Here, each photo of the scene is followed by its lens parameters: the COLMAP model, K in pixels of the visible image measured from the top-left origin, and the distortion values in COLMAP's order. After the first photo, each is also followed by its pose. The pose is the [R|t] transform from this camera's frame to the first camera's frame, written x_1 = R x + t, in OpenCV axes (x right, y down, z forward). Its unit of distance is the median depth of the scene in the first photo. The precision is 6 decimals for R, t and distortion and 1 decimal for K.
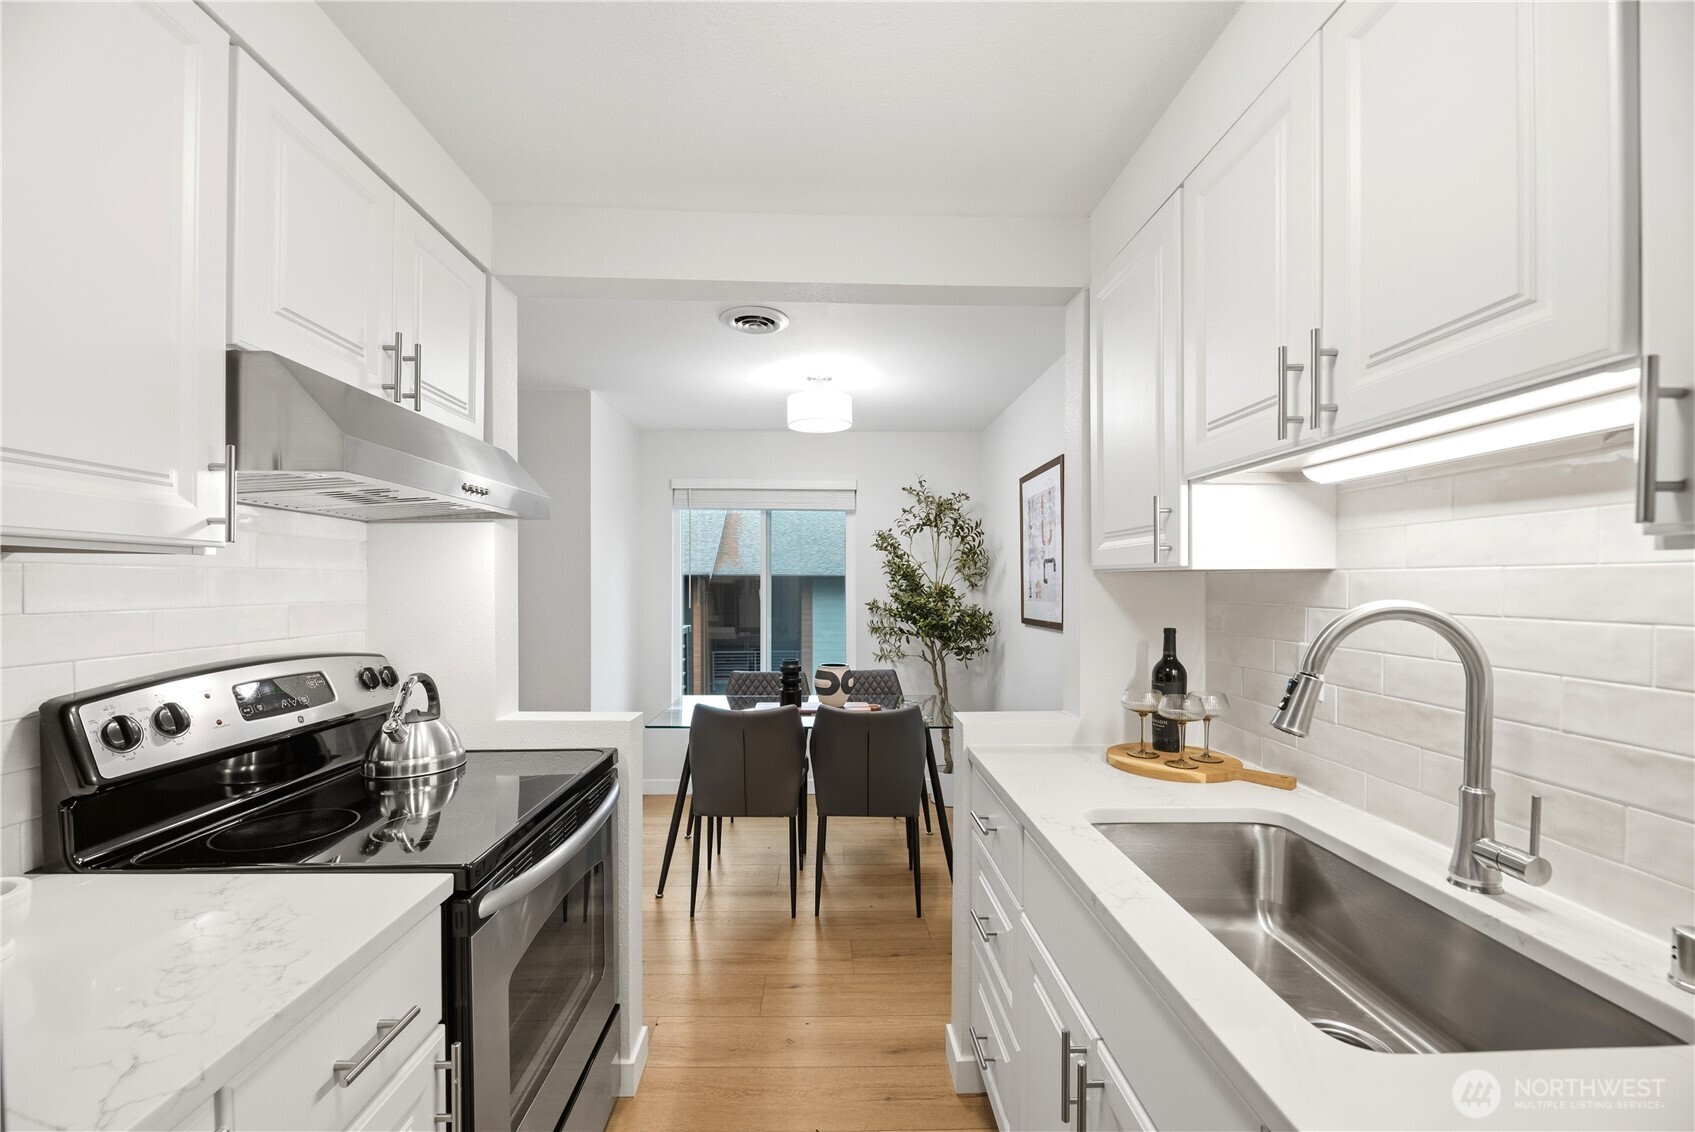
lens RADIAL K [[691.1, 0, 838.6], [0, 691.1, 584.3], [0, 0, 1]] dist [-0.003983, -0.002444]
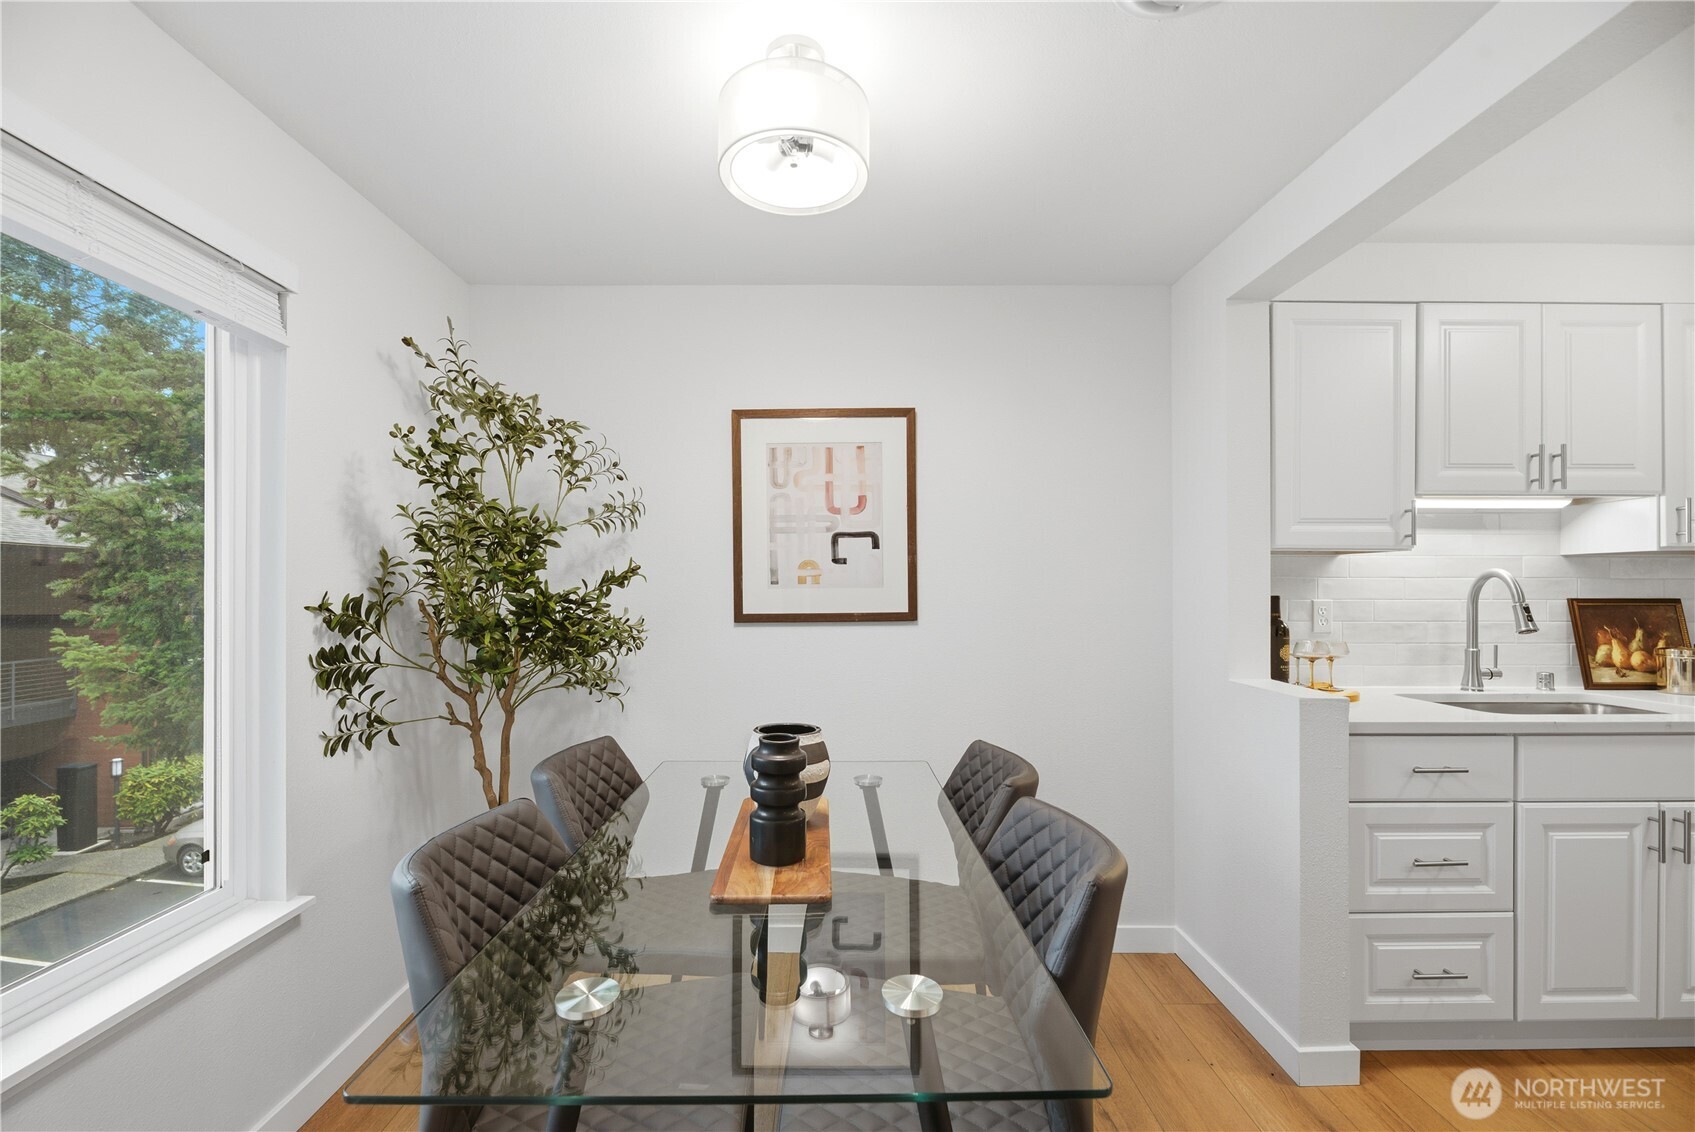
lens RADIAL K [[691.1, 0, 838.5], [0, 691.1, 589.2], [0, 0, 1]] dist [-0.003983, -0.002444]
pose [[0.012799, 0.003129, 0.999913, -0.844773], [0.003383, 0.999989, -0.003173, 0.052788], [-0.999912, 0.003423, 0.012789, 1.814977]]
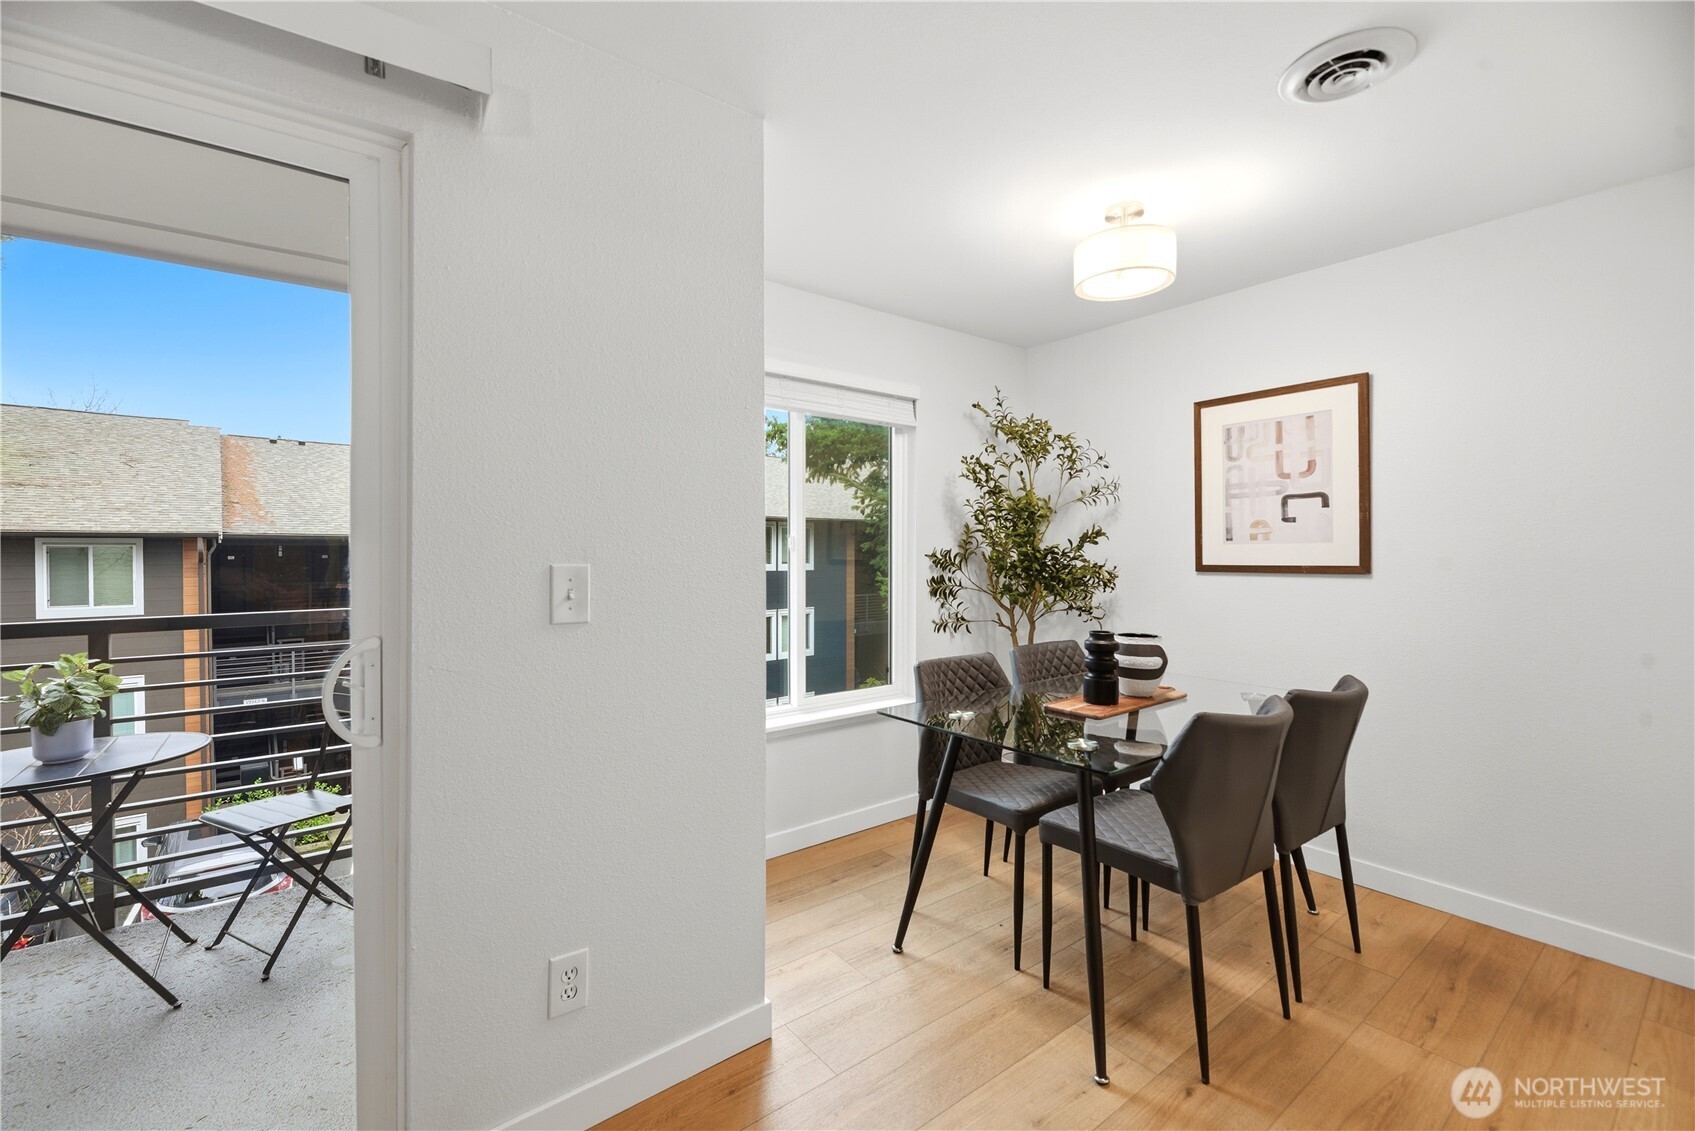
lens RADIAL K [[691.1, 0, 843.4], [0, 691.1, 558.6], [0, 0, 1]] dist [-0.003983, -0.002444]
pose [[0.798624, -0.006218, 0.601799, -1.224358], [0.001646, 0.999965, 0.008149, 0.066189], [-0.601829, -0.005518, 0.798606, 1.181905]]
